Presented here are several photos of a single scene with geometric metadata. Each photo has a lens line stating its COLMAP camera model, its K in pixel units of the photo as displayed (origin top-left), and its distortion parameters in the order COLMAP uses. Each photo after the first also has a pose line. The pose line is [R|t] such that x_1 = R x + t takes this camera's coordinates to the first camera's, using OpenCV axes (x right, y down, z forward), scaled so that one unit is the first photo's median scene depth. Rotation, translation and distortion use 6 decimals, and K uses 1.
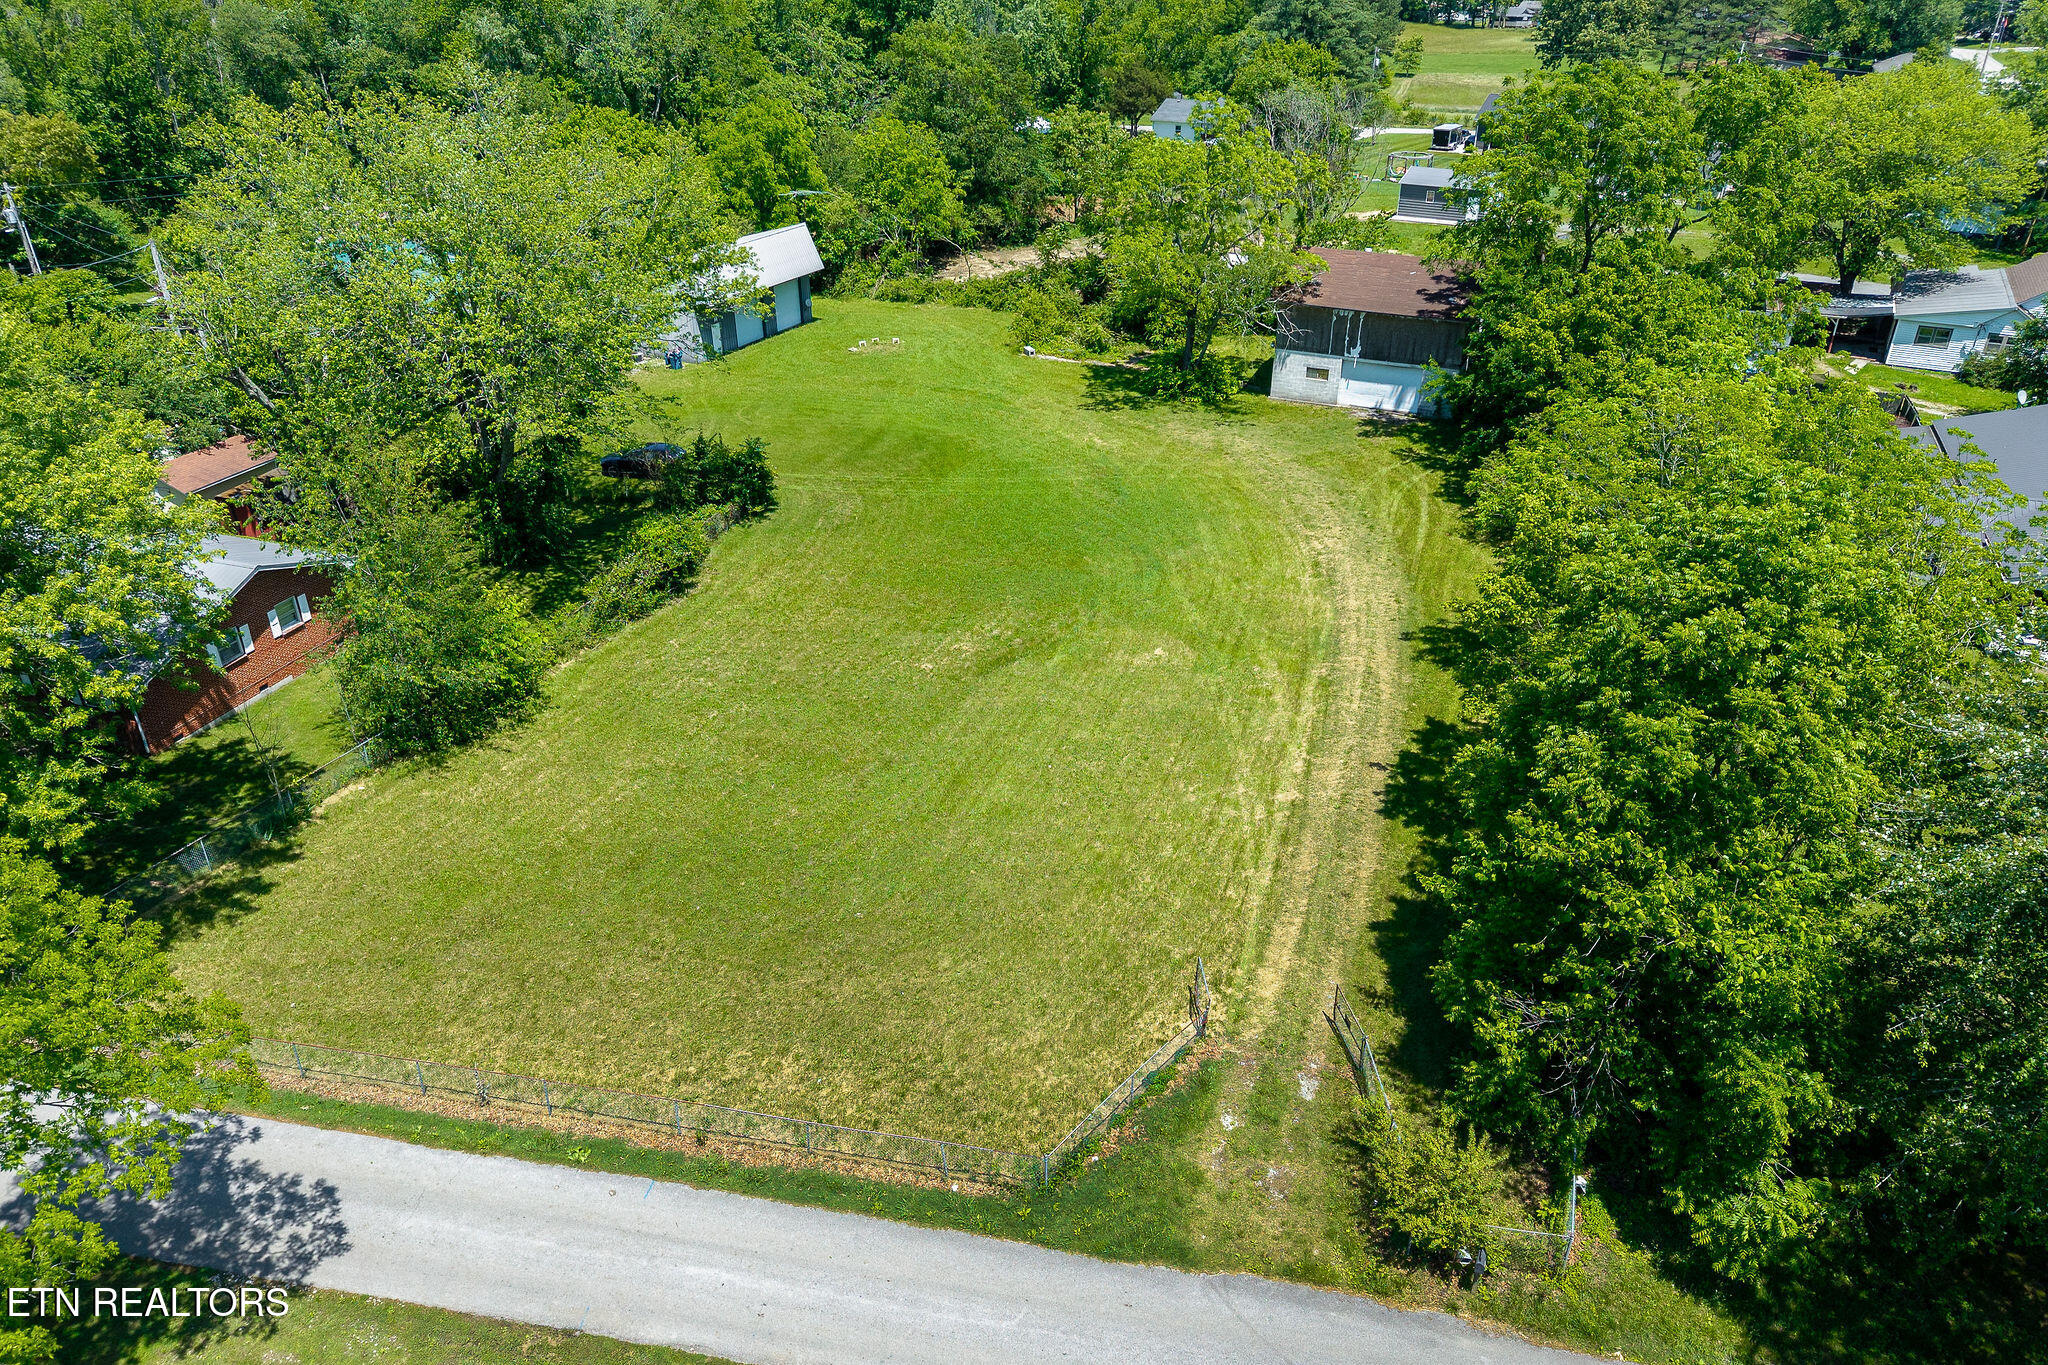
lens RADIAL K [[1366.3, 0, 1030.9], [0, 1366.3, 737.4], [0, 0, 1]] dist [0.103335, -0.291378]
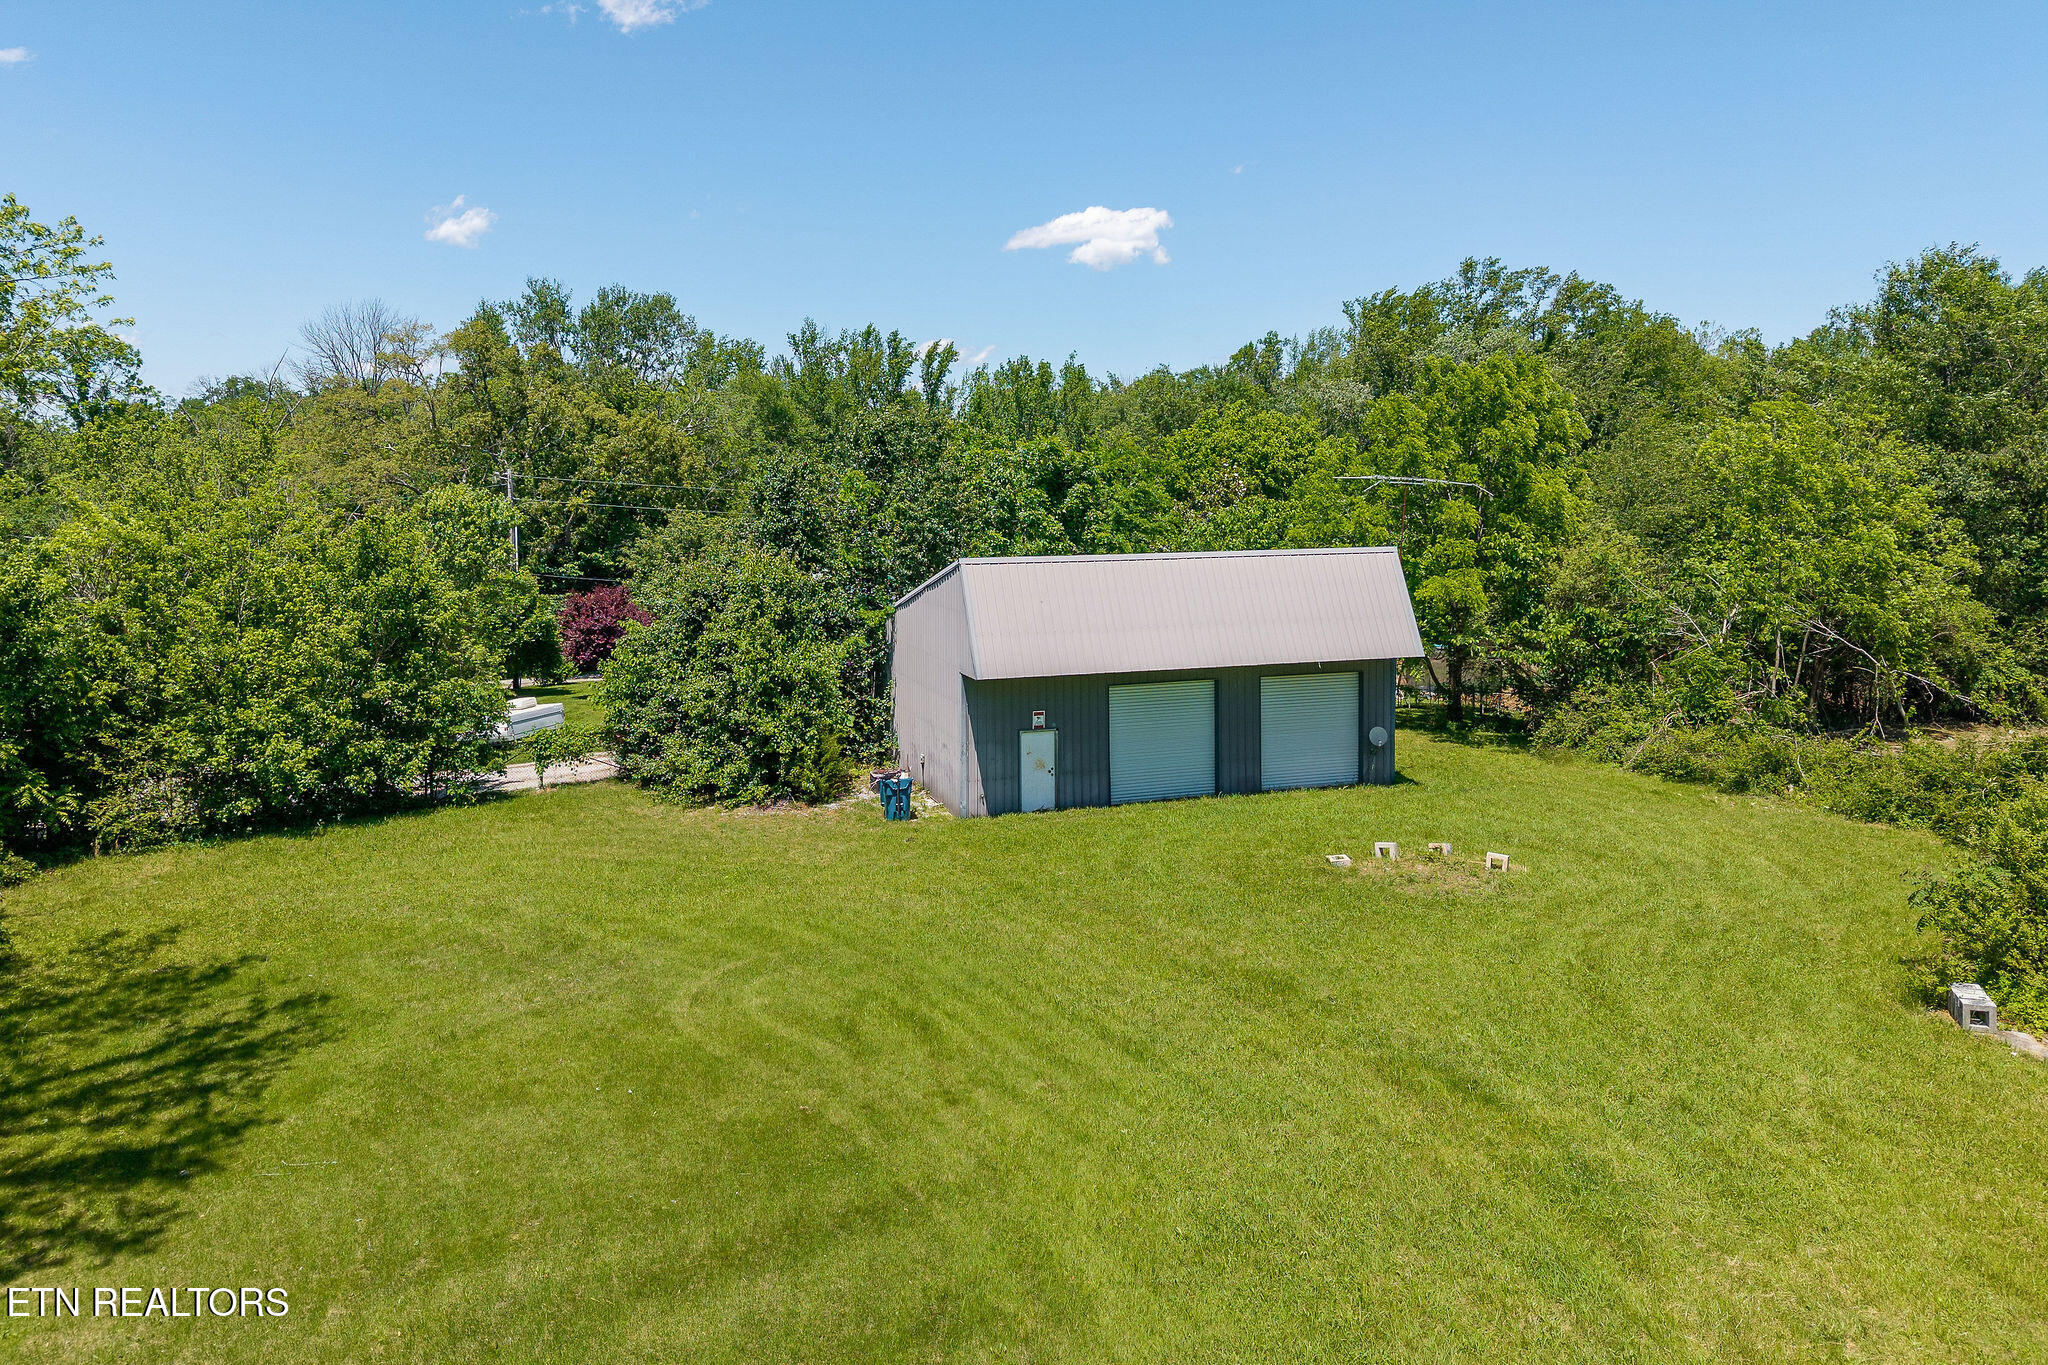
lens RADIAL K [[1341.1, 0, 1024.0], [0, 1341.1, 682.5], [0, 0, 1]] dist [0.005849, -0.000551]
pose [[0.709243, 0.100673, -0.697738, 0.057027], [-0.356718, 0.904938, -0.232032, -0.344414], [0.608051, 0.413463, 0.677733, 1.135439]]
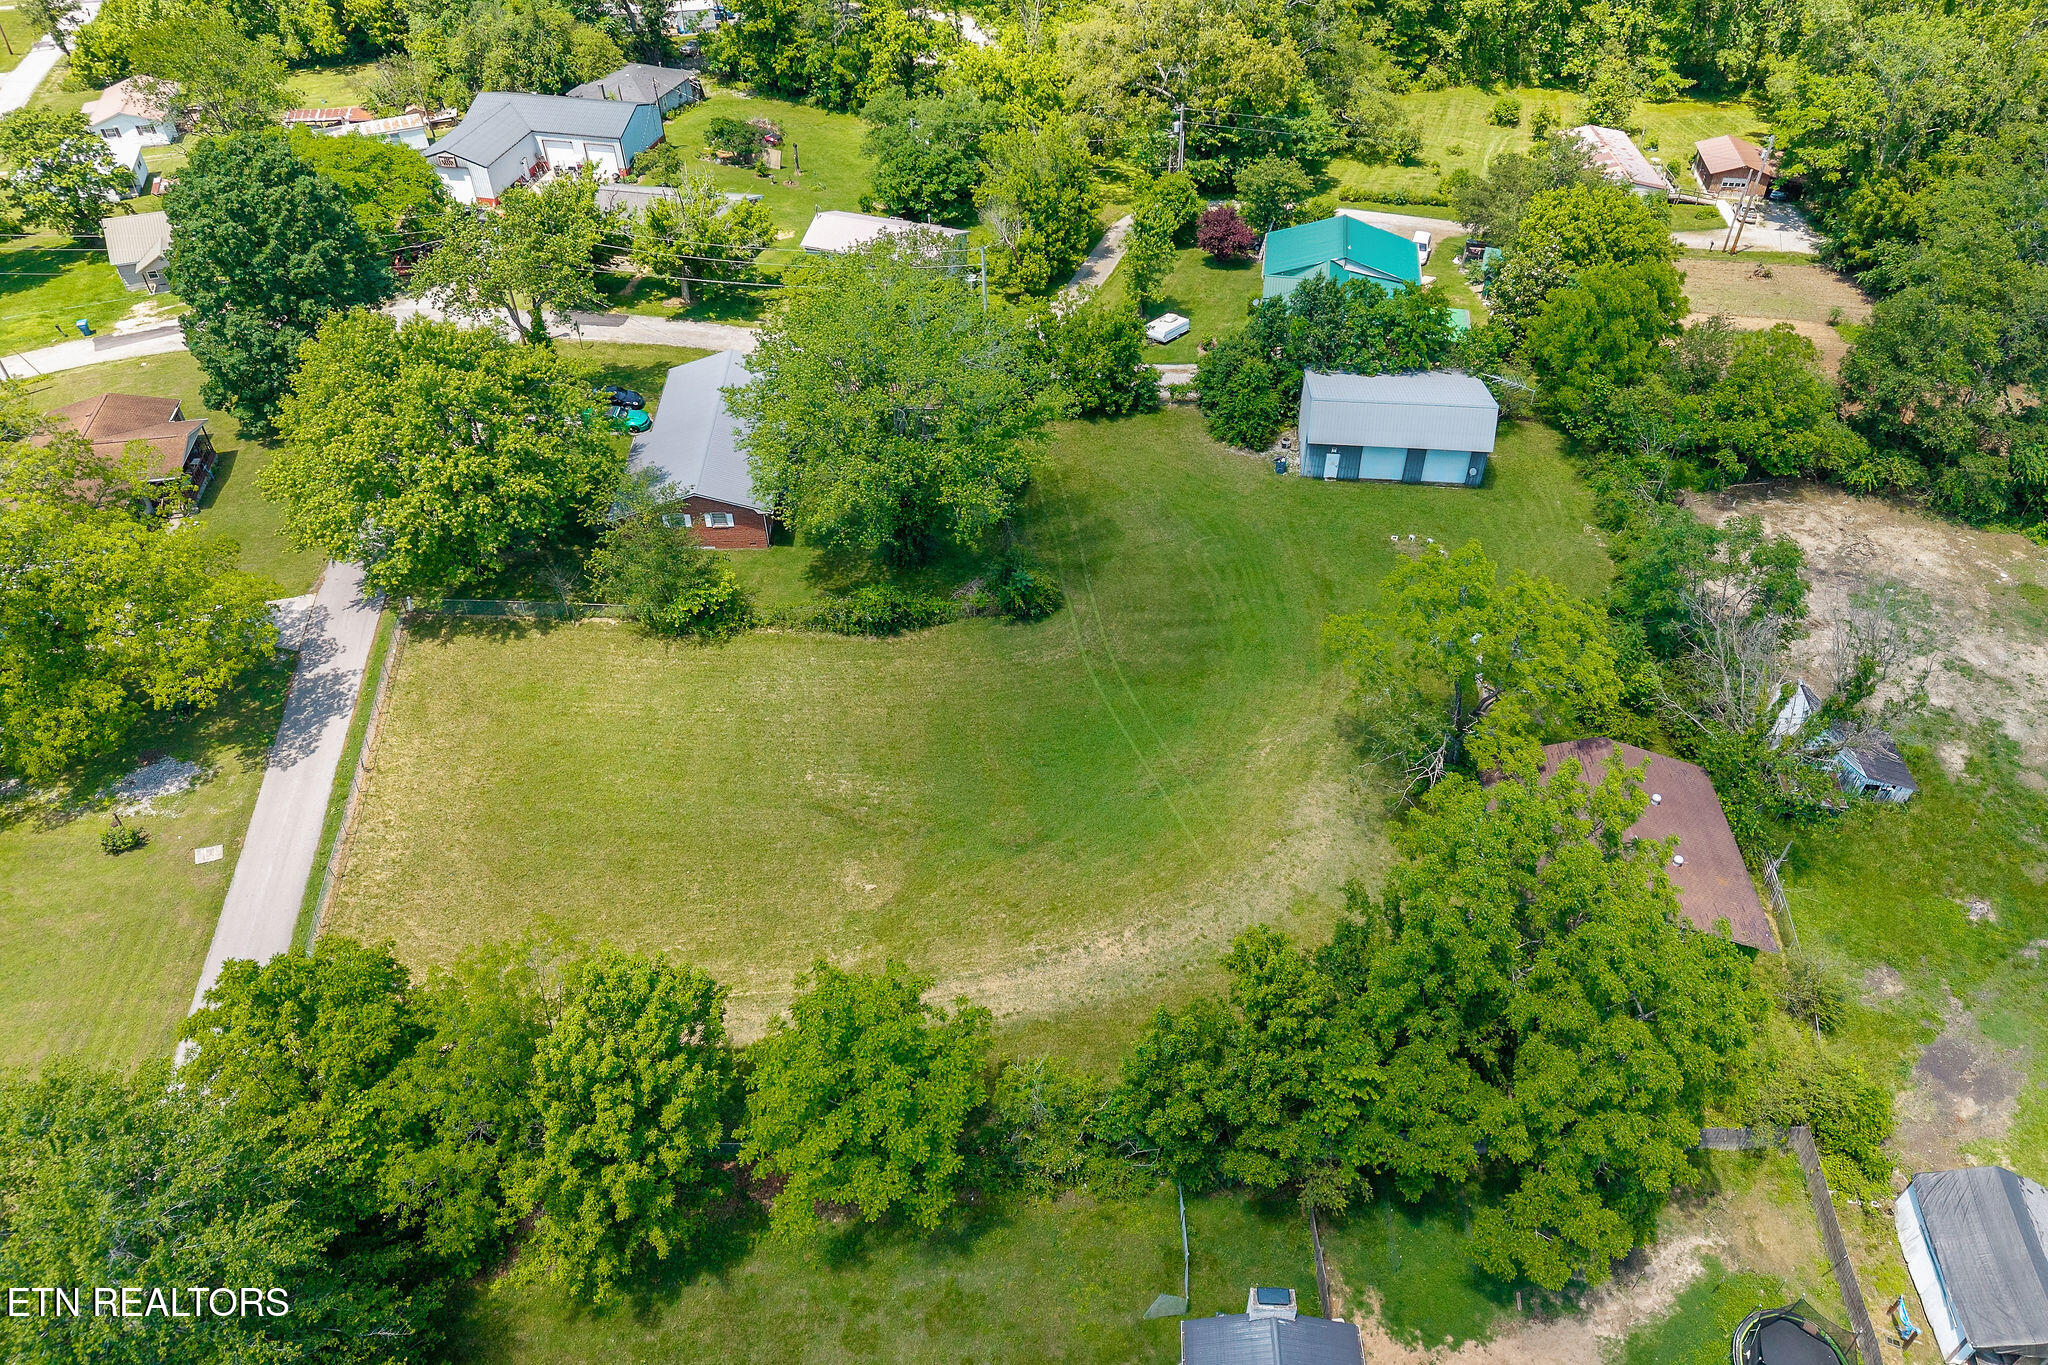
lens RADIAL K [[1373.9, 0, 1064.2], [0, 1373.9, 681.4], [0, 0, 1]] dist [0.035789, -0.003112]
pose [[0.334861, 0.621285, -0.708429, 0.941967], [-0.463871, 0.763113, 0.449979, -0.871298], [0.820178, 0.177939, 0.543734, 0.383058]]
